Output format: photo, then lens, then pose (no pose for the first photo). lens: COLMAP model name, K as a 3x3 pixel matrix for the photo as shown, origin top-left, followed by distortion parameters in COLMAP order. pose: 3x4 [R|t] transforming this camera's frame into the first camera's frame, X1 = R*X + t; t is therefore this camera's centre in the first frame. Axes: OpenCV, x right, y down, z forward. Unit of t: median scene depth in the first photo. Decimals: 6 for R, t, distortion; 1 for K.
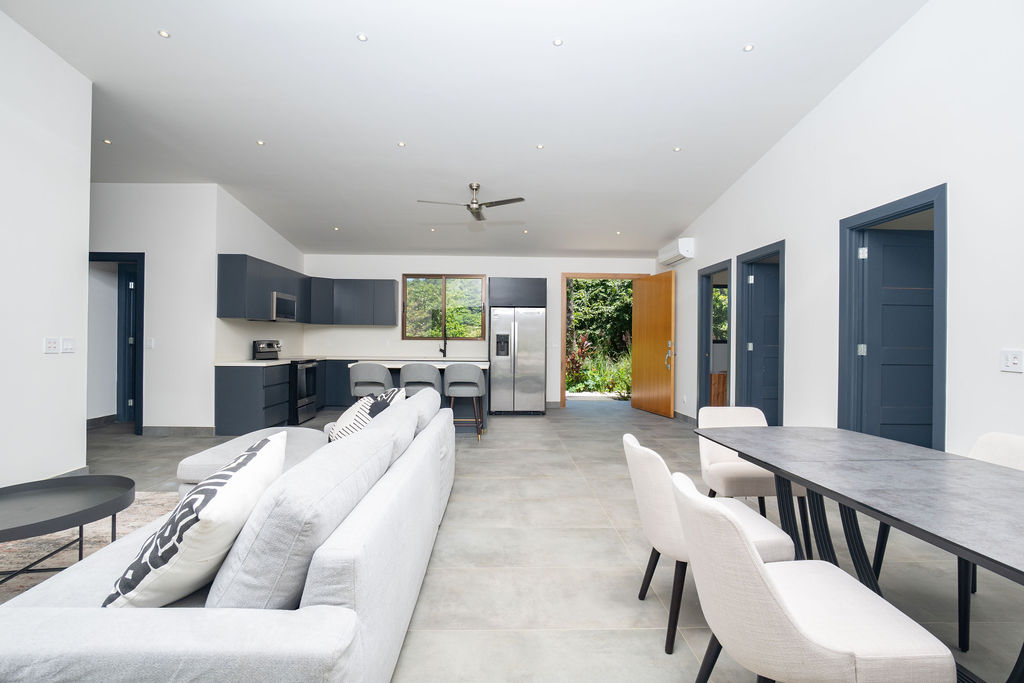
lens RADIAL K [[510.9, 0, 512.0], [0, 510.9, 341.5], [0, 0, 1]] dist [-0.035406, 0.000520]
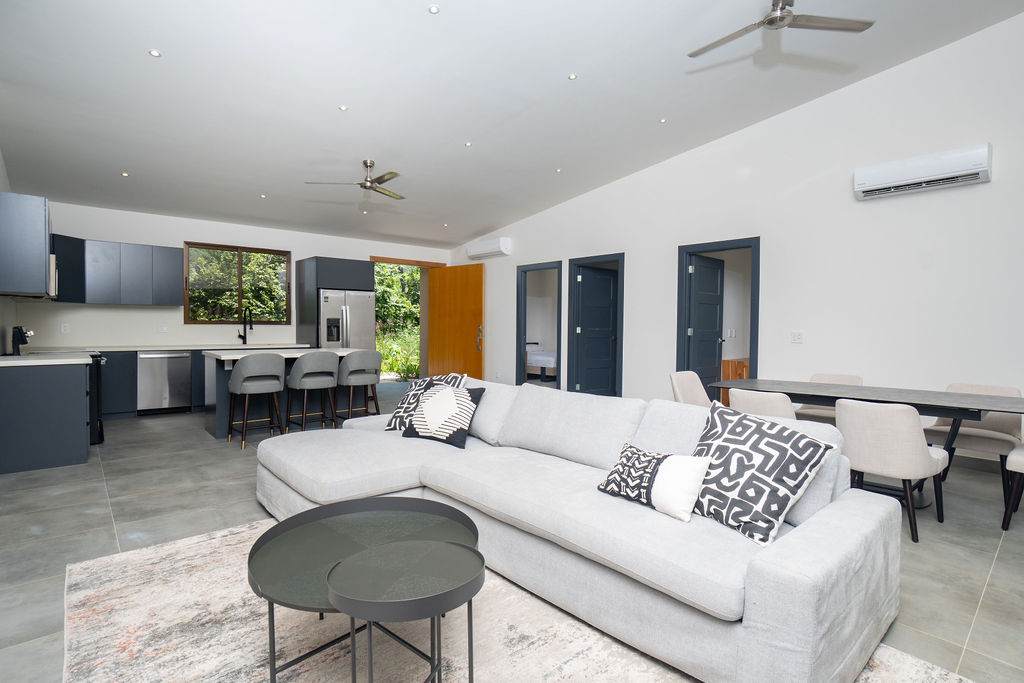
lens RADIAL K [[514.2, 0, 512.0], [0, 514.2, 341.5], [0, 0, 1]] dist [-0.028401, 0.000206]
pose [[0.770622, -0.024333, 0.636828, -0.374232], [0.000714, 0.999303, 0.037319, -0.006544], [-0.637292, -0.028304, 0.770103, 0.065244]]
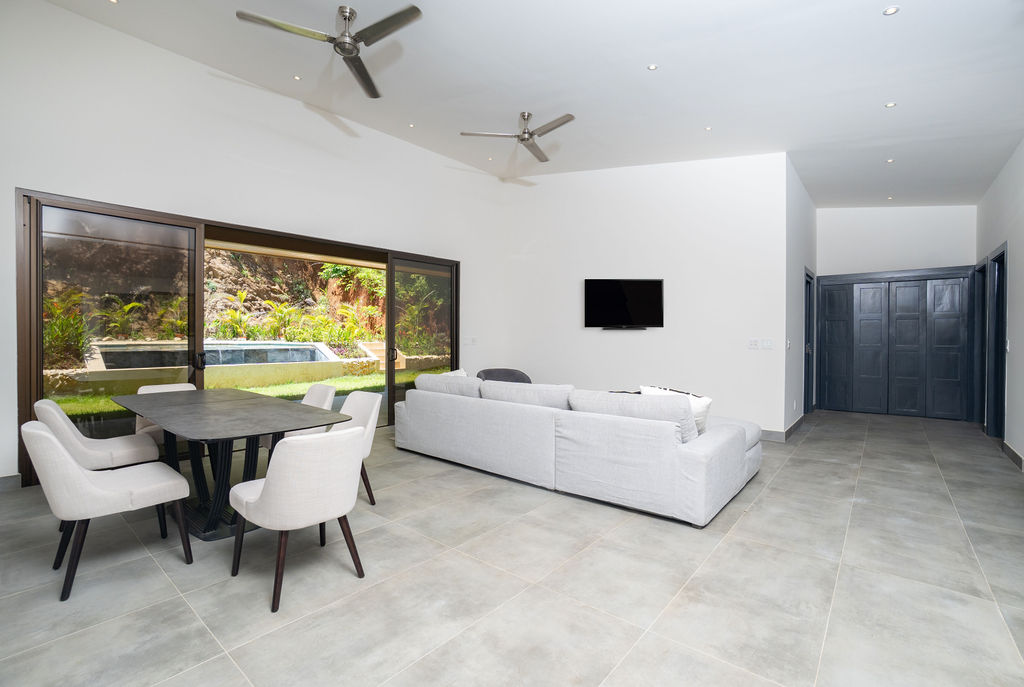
lens RADIAL K [[462.1, 0, 512.1], [0, 462.1, 339.6], [0, 0, 1]] dist [-0.054614, 0.016672]
pose [[-0.661526, -0.003465, -0.749914, 0.305248], [-0.010232, 0.999938, 0.004406, -0.001289], [0.749852, 0.010588, -0.661520, 0.666526]]
